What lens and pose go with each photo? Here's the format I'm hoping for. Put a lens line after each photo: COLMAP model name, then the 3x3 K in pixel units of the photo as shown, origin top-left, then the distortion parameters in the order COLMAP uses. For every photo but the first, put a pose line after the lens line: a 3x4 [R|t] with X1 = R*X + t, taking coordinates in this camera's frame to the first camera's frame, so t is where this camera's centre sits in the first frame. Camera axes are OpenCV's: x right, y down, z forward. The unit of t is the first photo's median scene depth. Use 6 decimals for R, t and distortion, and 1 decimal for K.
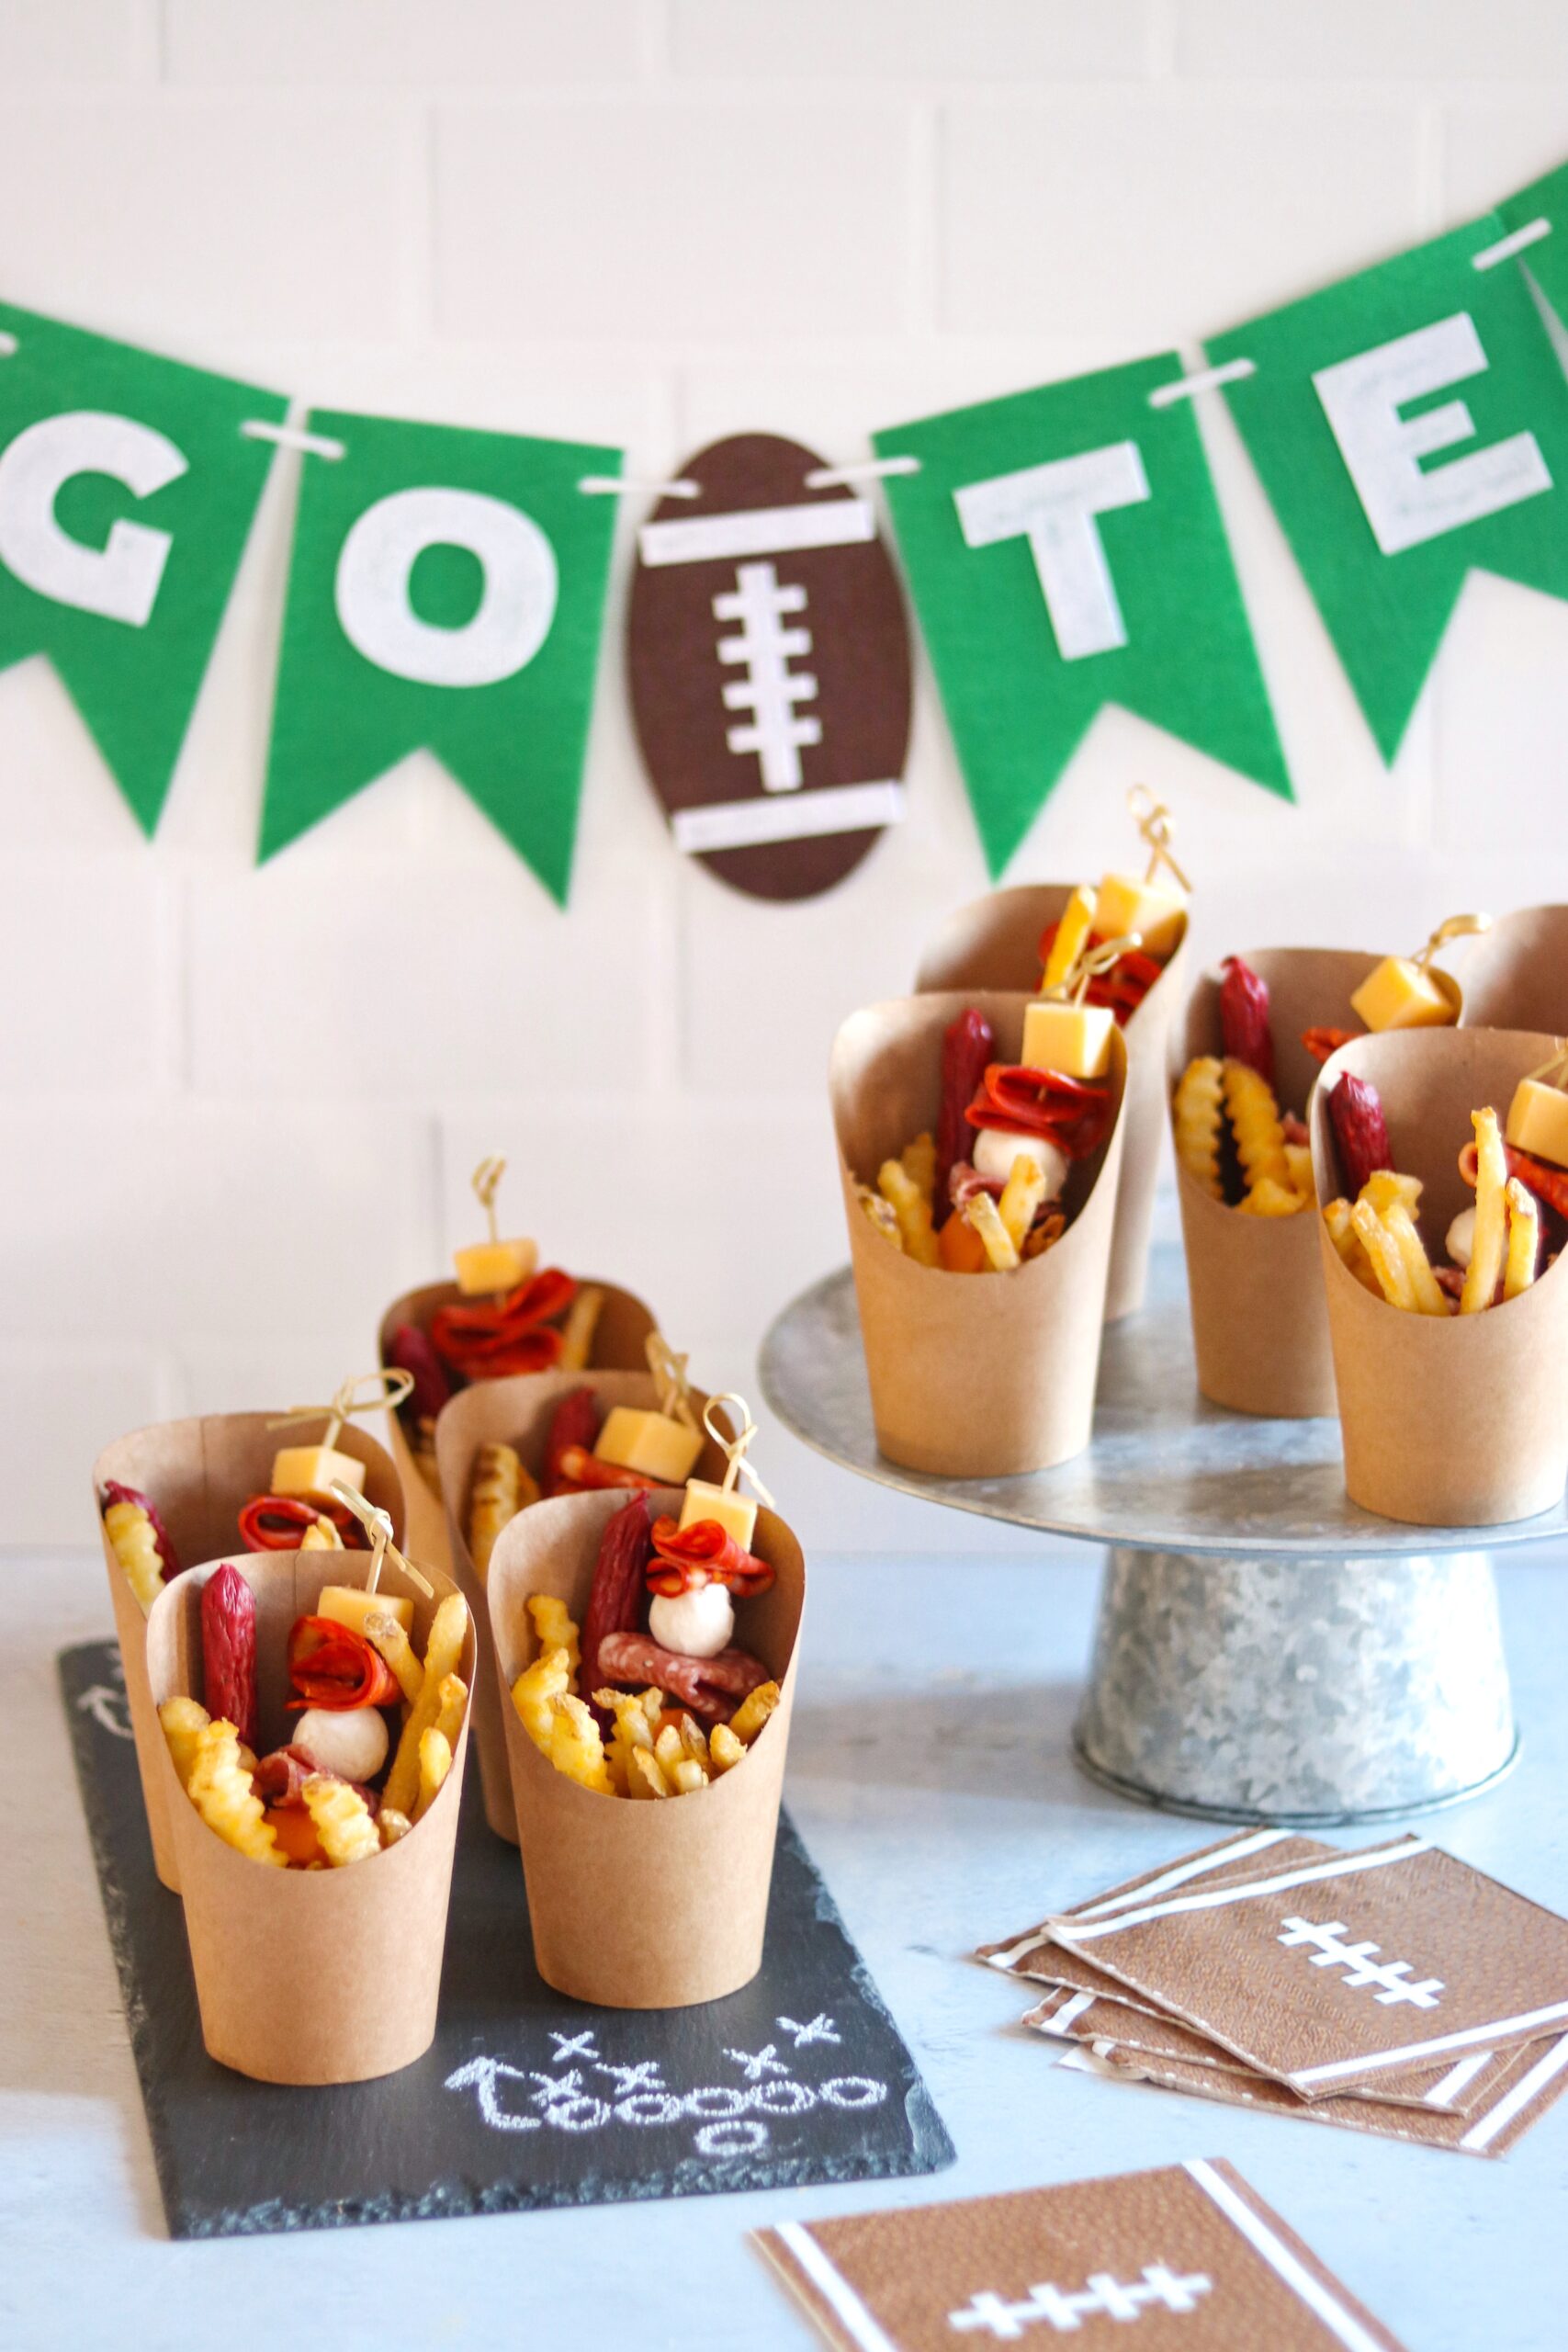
lens RADIAL K [[5978.9, 0, 784.0], [0, 5978.9, 1176.0], [0, 0, 1]] dist [-0.130644, 0.251766]
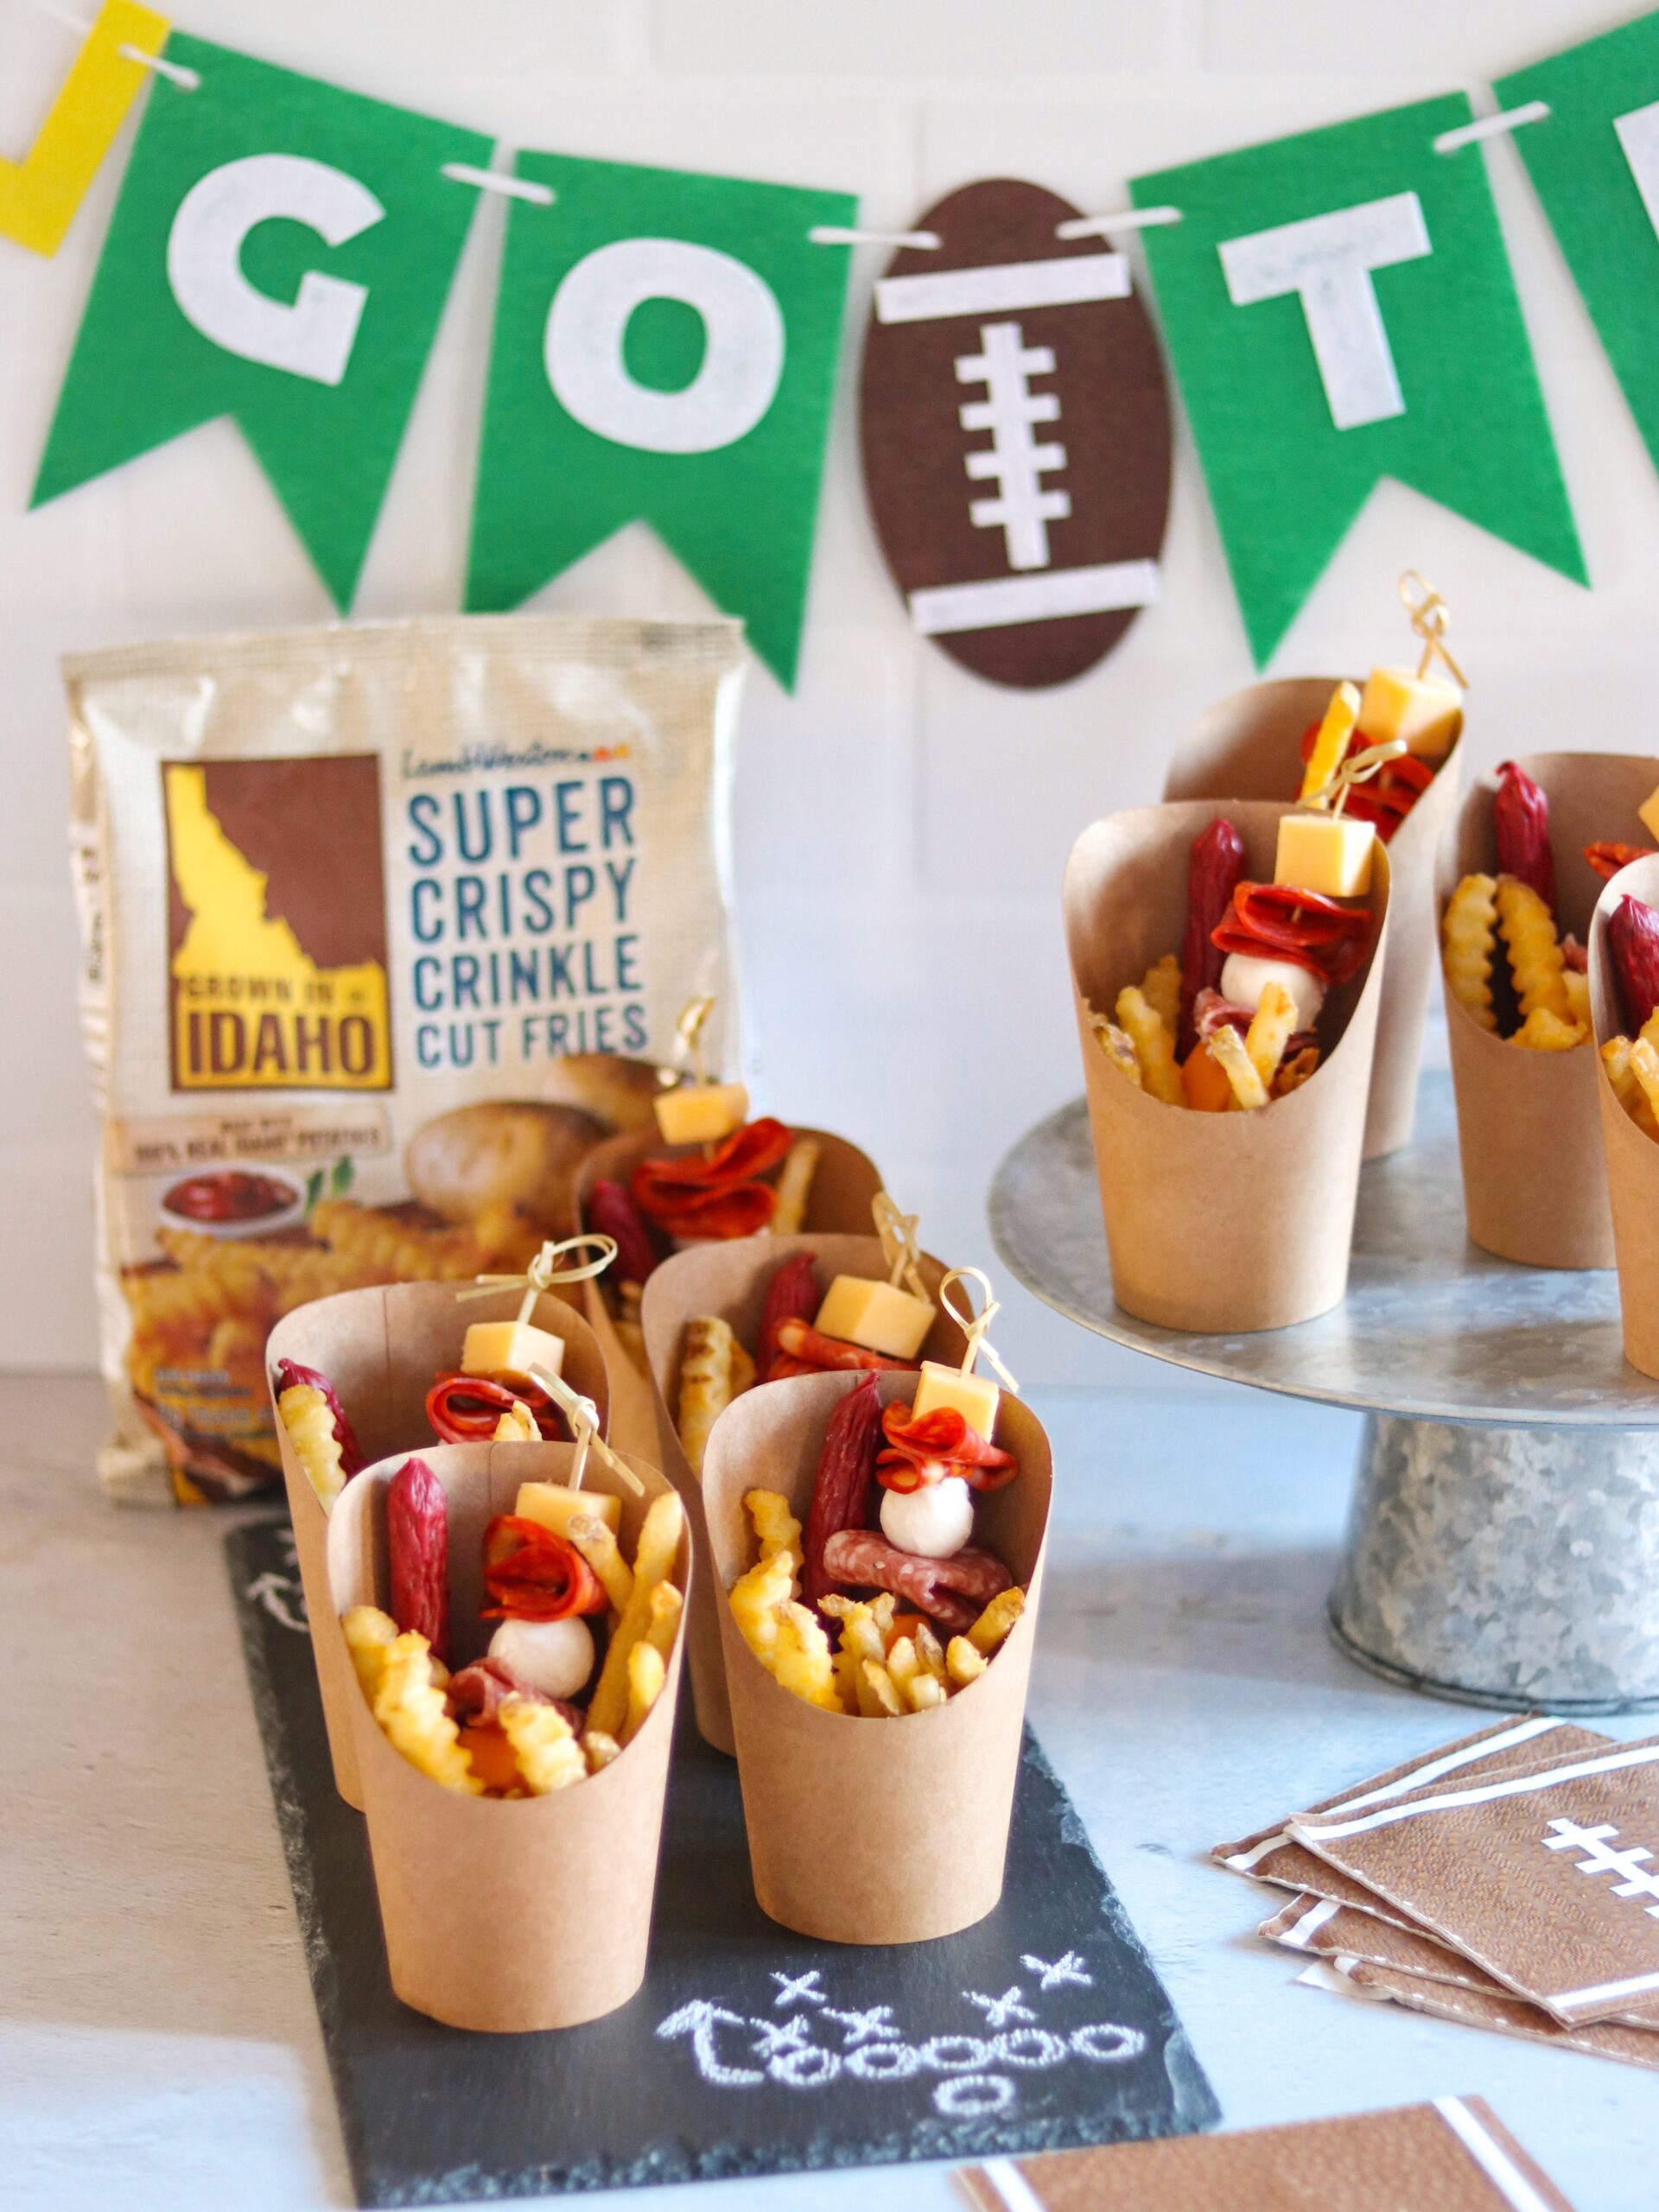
lens RADIAL K [[6197.3, 0, 828.0], [0, 6197.3, 1401.4], [0, 0, 1]] dist [0.021385, -0.017857]
pose [[0.999800, 0.001591, -0.019950, -0.011876], [-0.000070, 0.997107, 0.076017, -0.014901], [0.020013, -0.076001, 0.996907, 0.063895]]
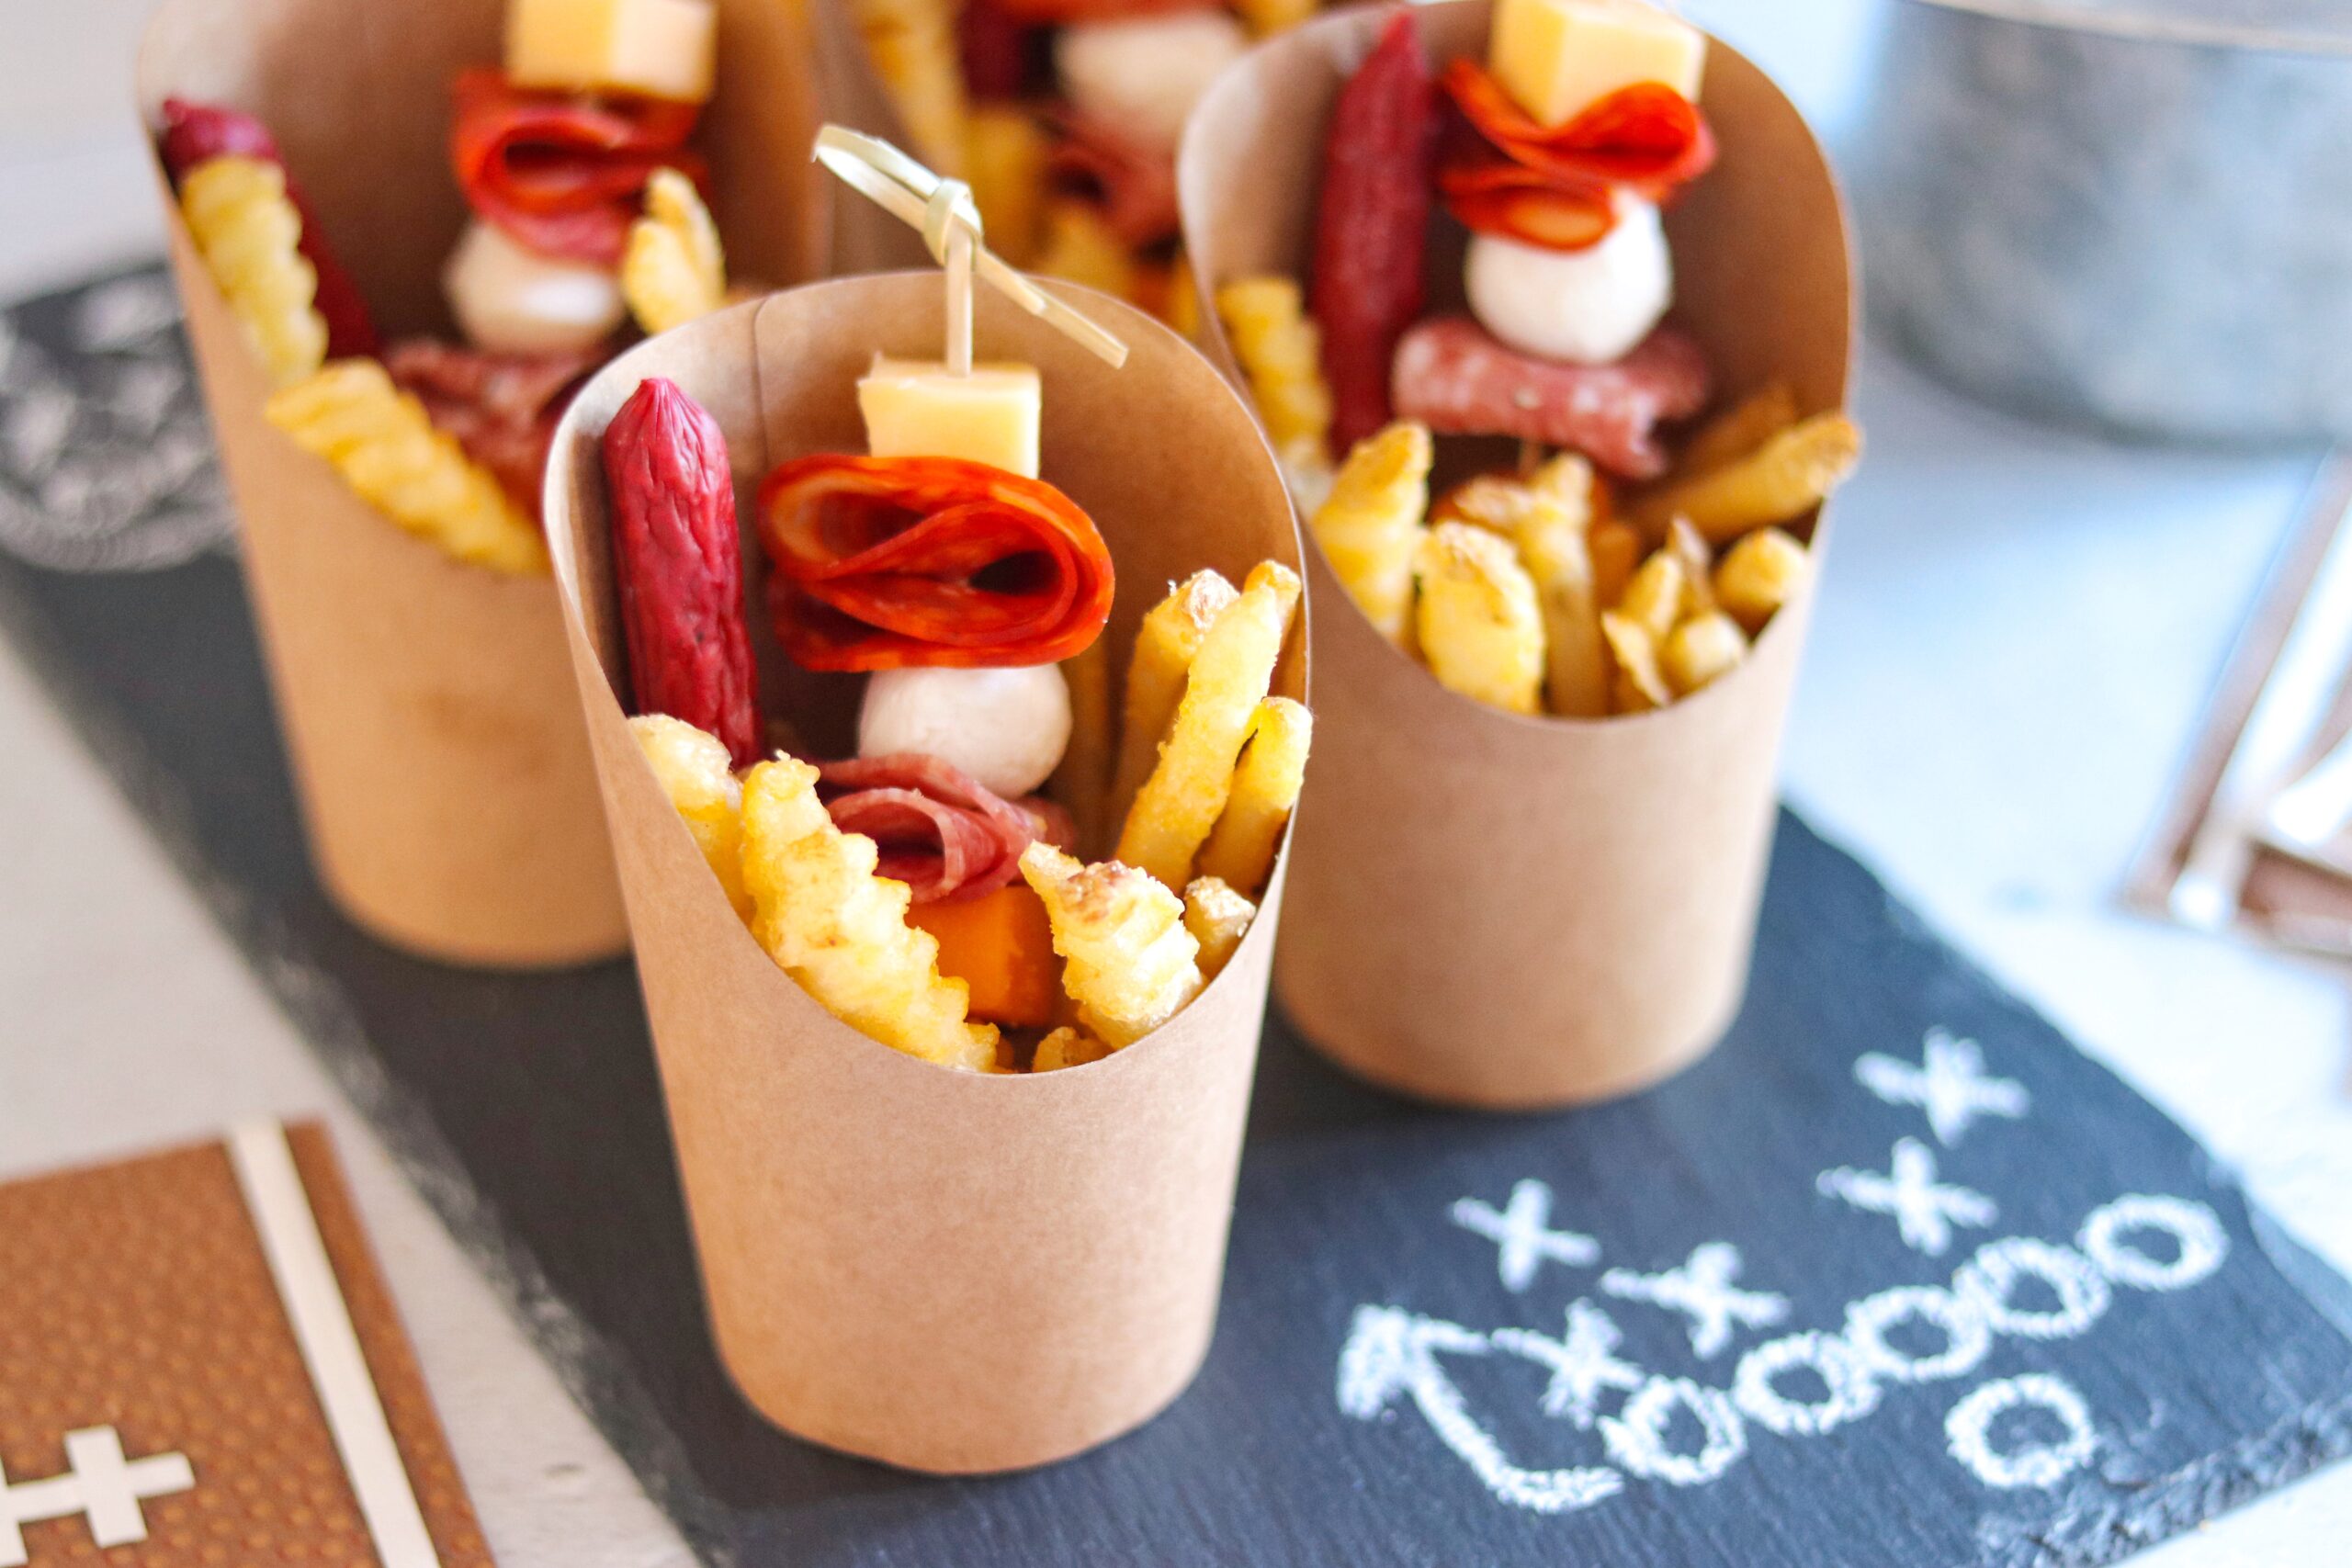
lens RADIAL K [[5978.9, 0, 1176.0], [0, 5978.9, 784.0], [0, 0, 1]] dist [-0.130644, 0.251766]
pose [[0.940543, -0.192390, 0.279937, -0.185422], [0.094372, 0.939693, 0.328740, -0.045948], [-0.326302, -0.282776, 0.901978, 0.584387]]
